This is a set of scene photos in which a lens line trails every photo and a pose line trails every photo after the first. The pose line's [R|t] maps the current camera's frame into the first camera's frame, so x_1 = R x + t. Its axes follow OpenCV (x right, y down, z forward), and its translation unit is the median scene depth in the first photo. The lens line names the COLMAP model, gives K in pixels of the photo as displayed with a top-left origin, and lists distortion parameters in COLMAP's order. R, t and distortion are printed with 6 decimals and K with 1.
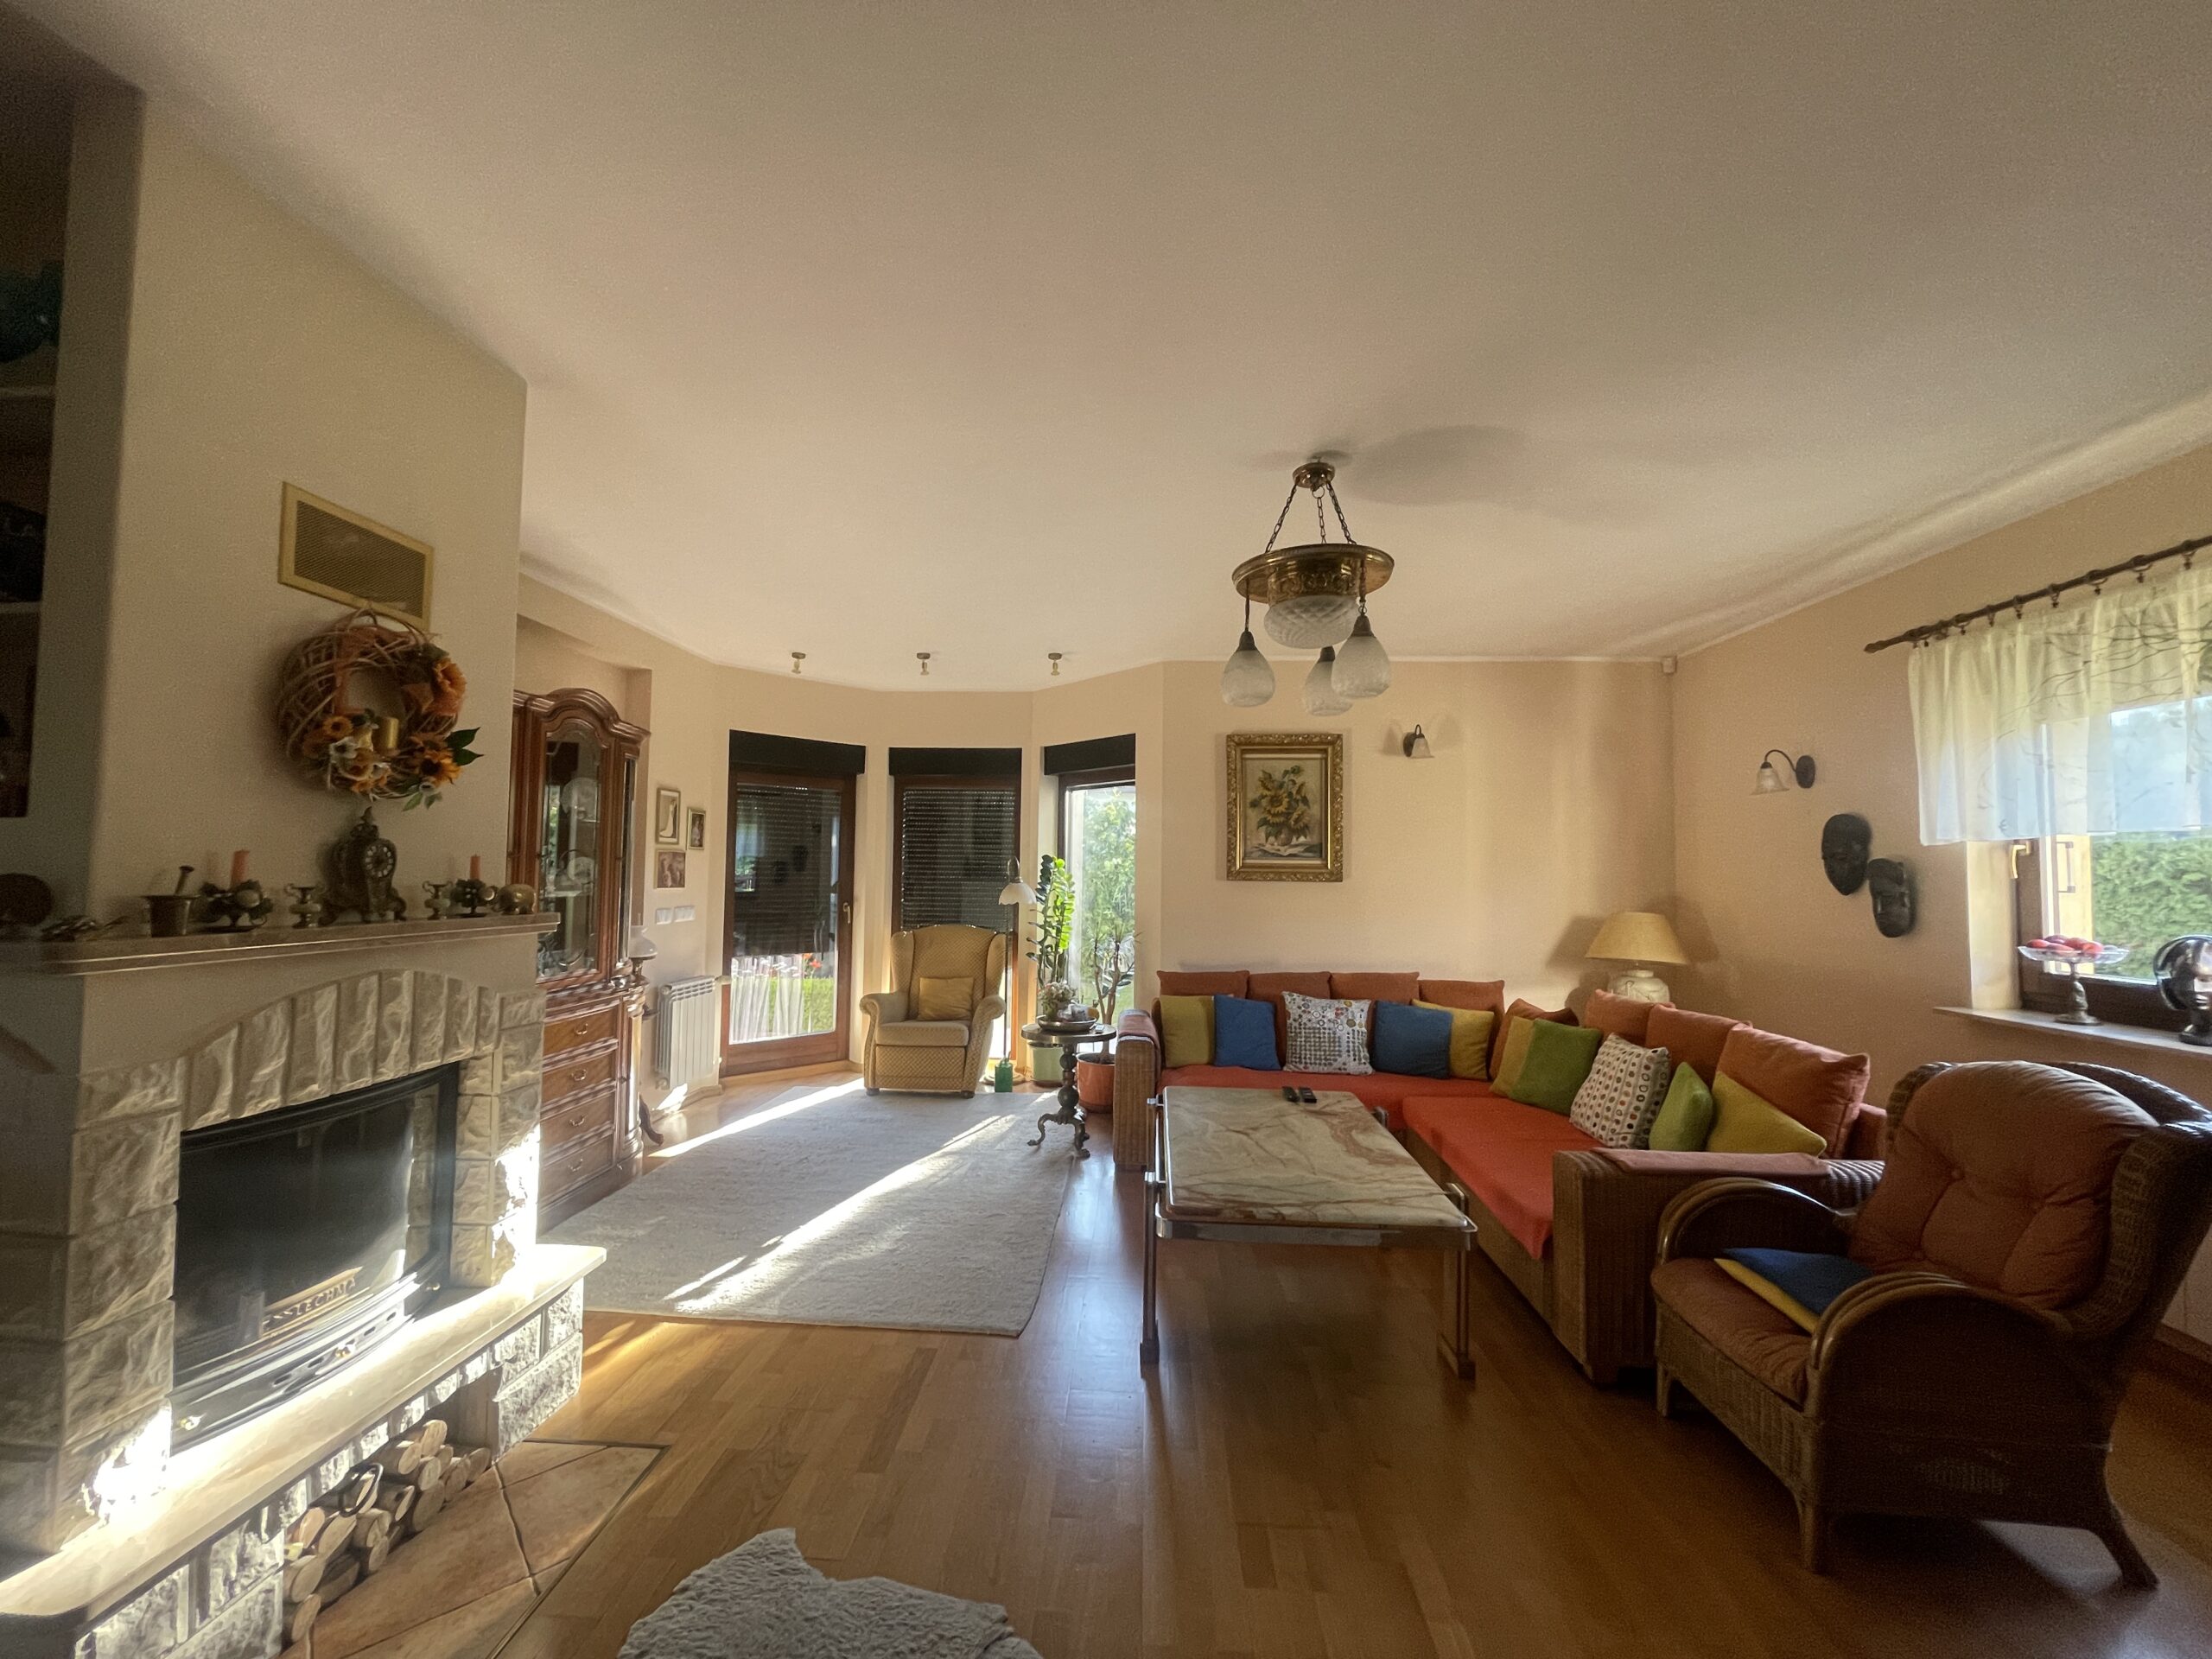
lens RADIAL K [[884.2, 0, 1102.9], [0, 884.2, 838.4], [0, 0, 1]] dist [-0.003058, 0.000715]
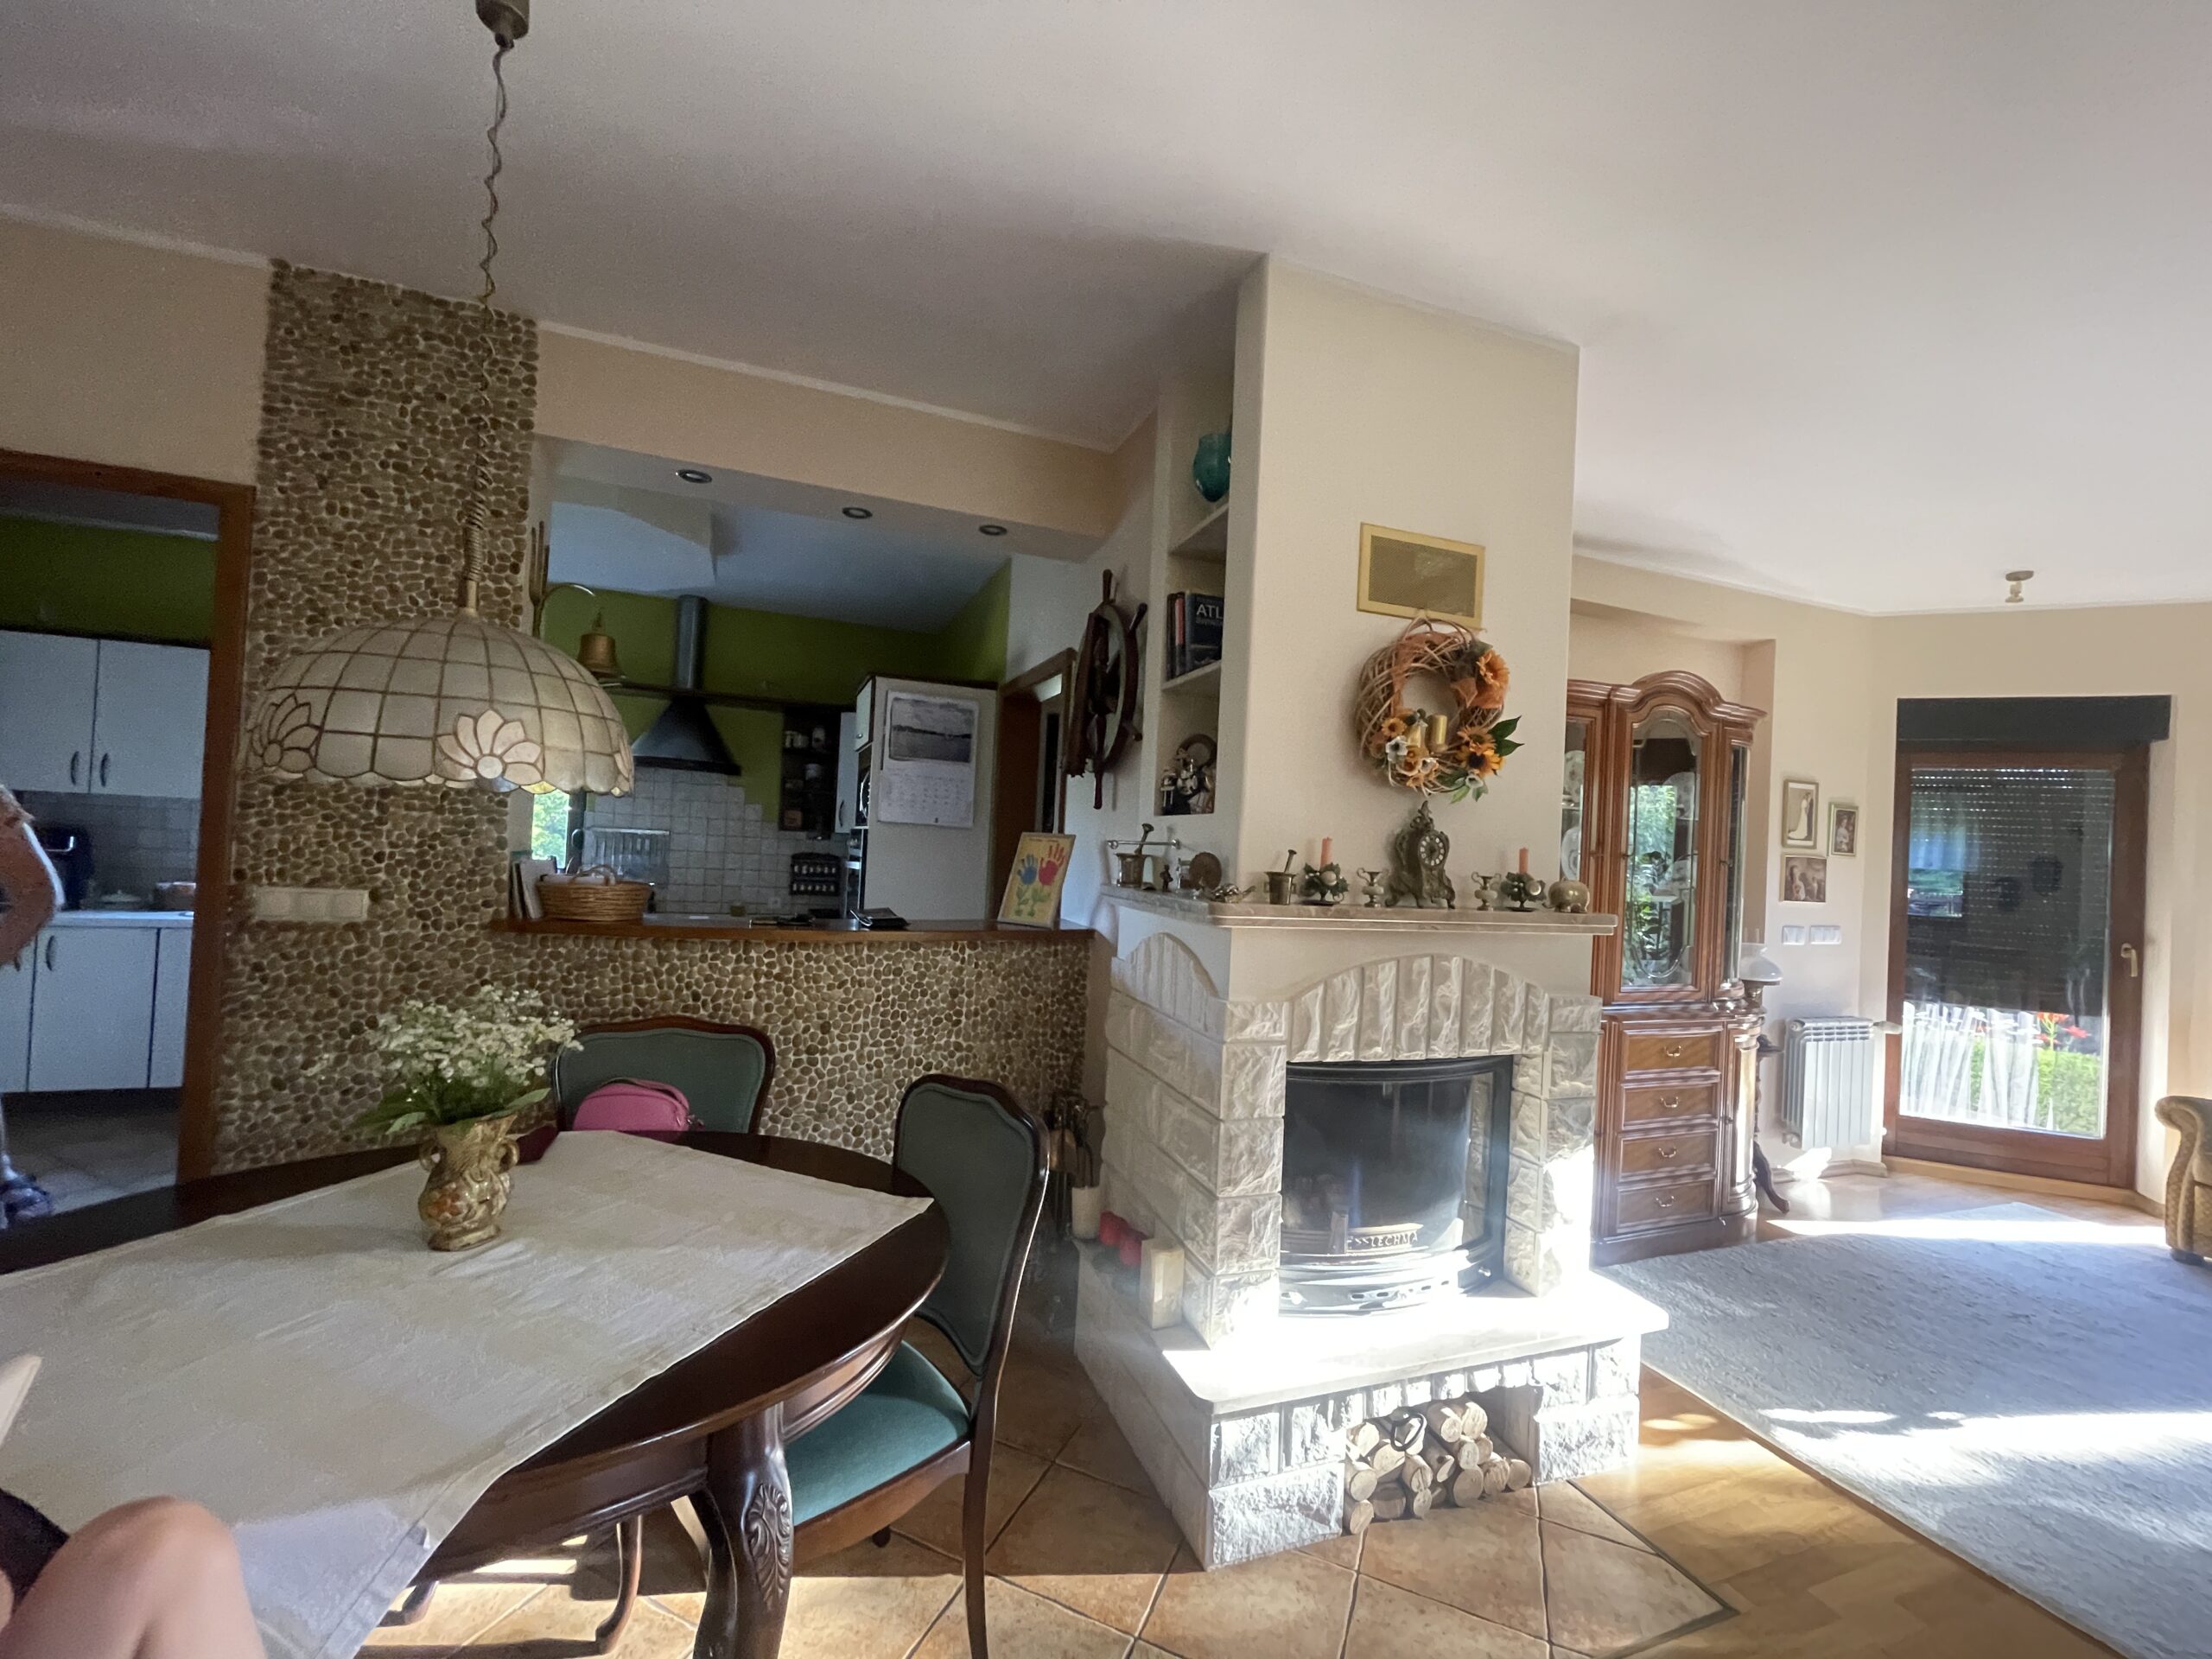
lens RADIAL K [[884.2, 0, 1102.9], [0, 884.2, 838.4], [0, 0, 1]] dist [-0.003058, 0.000715]
pose [[0.398311, -0.003031, -0.917245, 0.002524], [-0.007790, 0.999947, -0.006686, 0.019318], [0.917217, 0.009808, 0.398267, 0.193449]]
